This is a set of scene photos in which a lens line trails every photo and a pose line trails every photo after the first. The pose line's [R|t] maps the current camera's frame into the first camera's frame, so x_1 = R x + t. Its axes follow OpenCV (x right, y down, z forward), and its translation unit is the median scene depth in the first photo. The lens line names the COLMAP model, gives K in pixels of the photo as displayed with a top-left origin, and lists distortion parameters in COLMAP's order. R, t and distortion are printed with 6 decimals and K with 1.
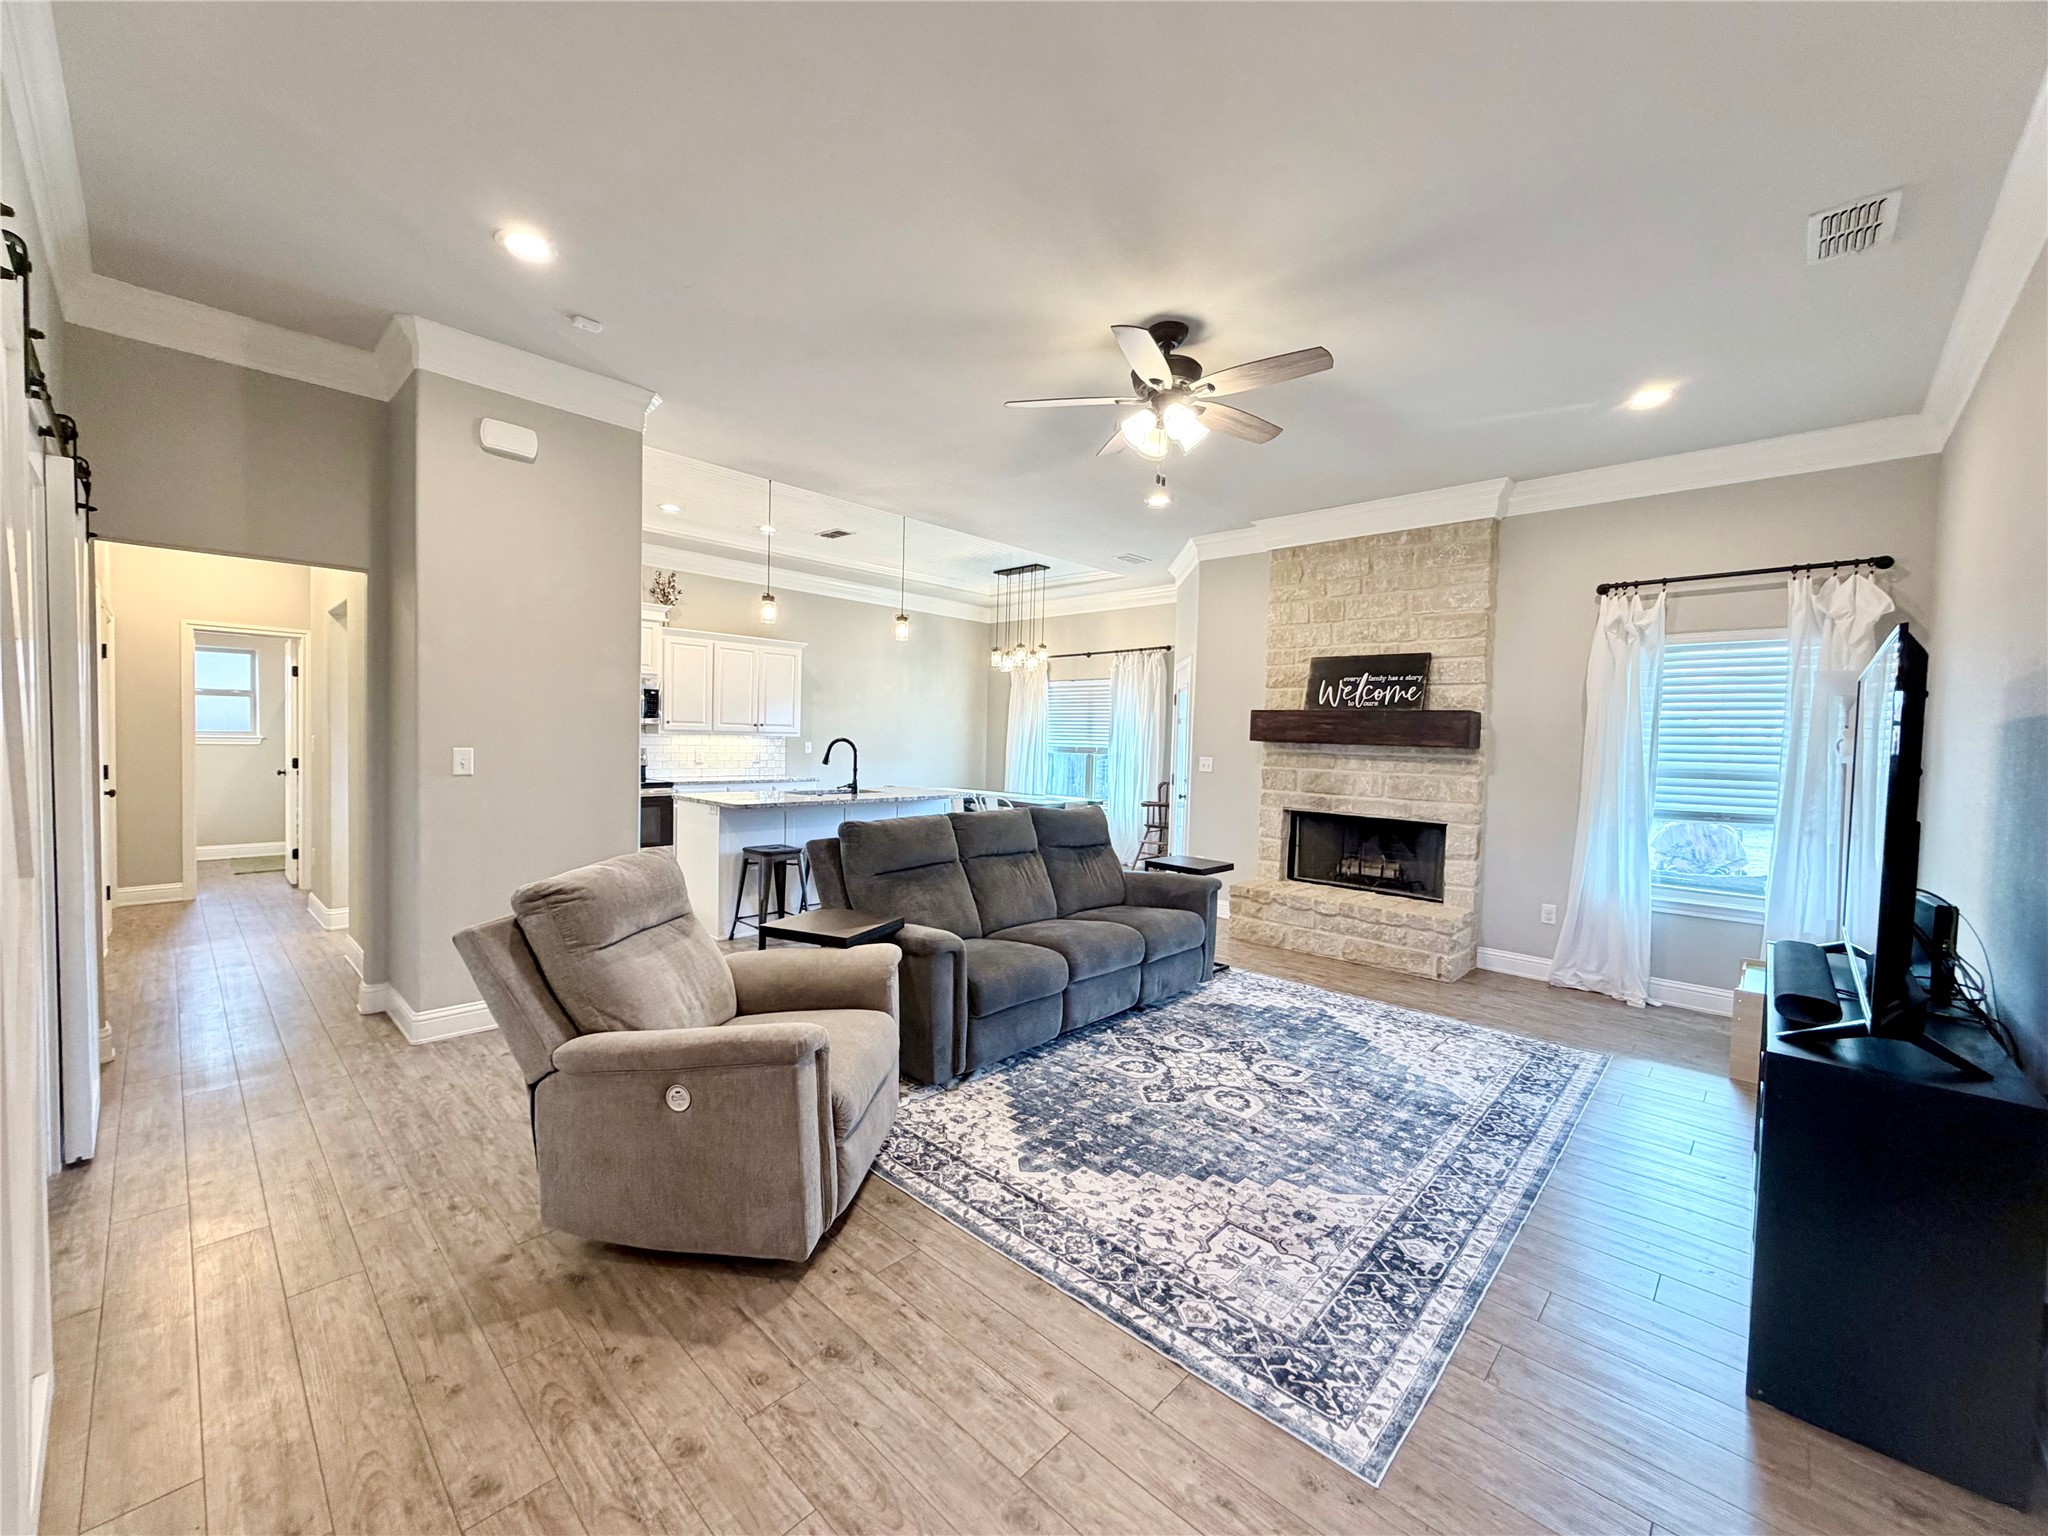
lens RADIAL K [[820.6, 0, 1018.5], [0, 820.6, 761.7], [0, 0, 1]] dist [0.002520, -0.001088]
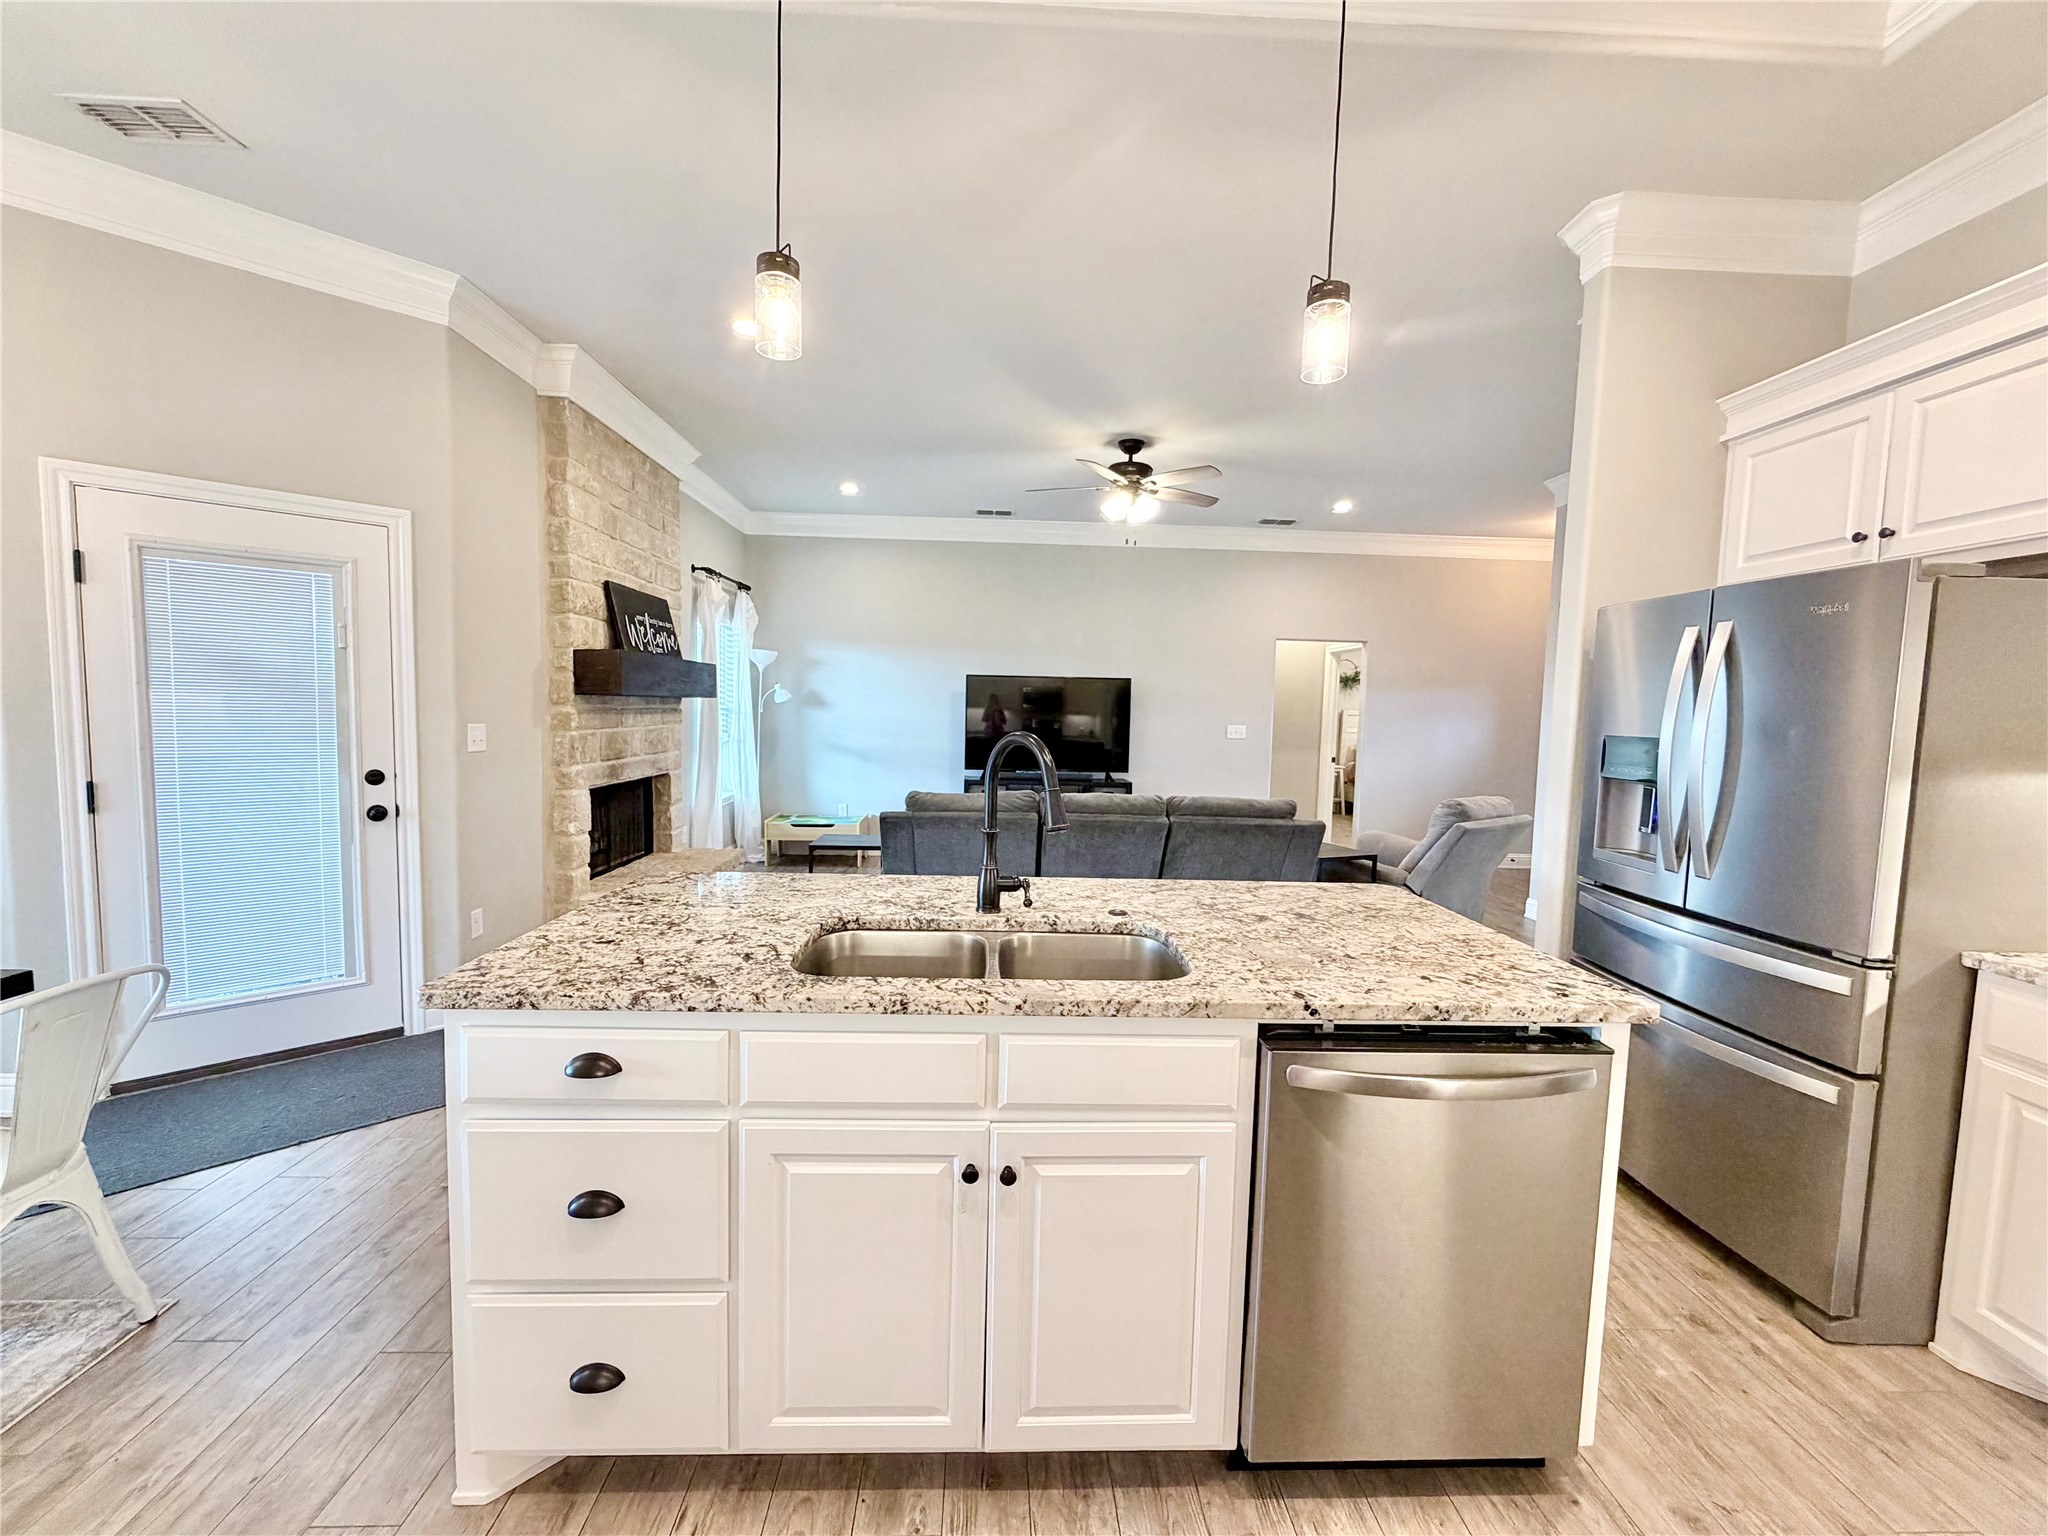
lens RADIAL K [[820.6, 0, 1025.6], [0, 820.6, 760.0], [0, 0, 1]] dist [0.002520, -0.001088]
pose [[-0.714548, -0.092703, 0.693417, -0.571652], [-0.022451, 0.993710, 0.109714, -0.070348], [-0.699226, 0.062828, -0.712135, 1.632459]]
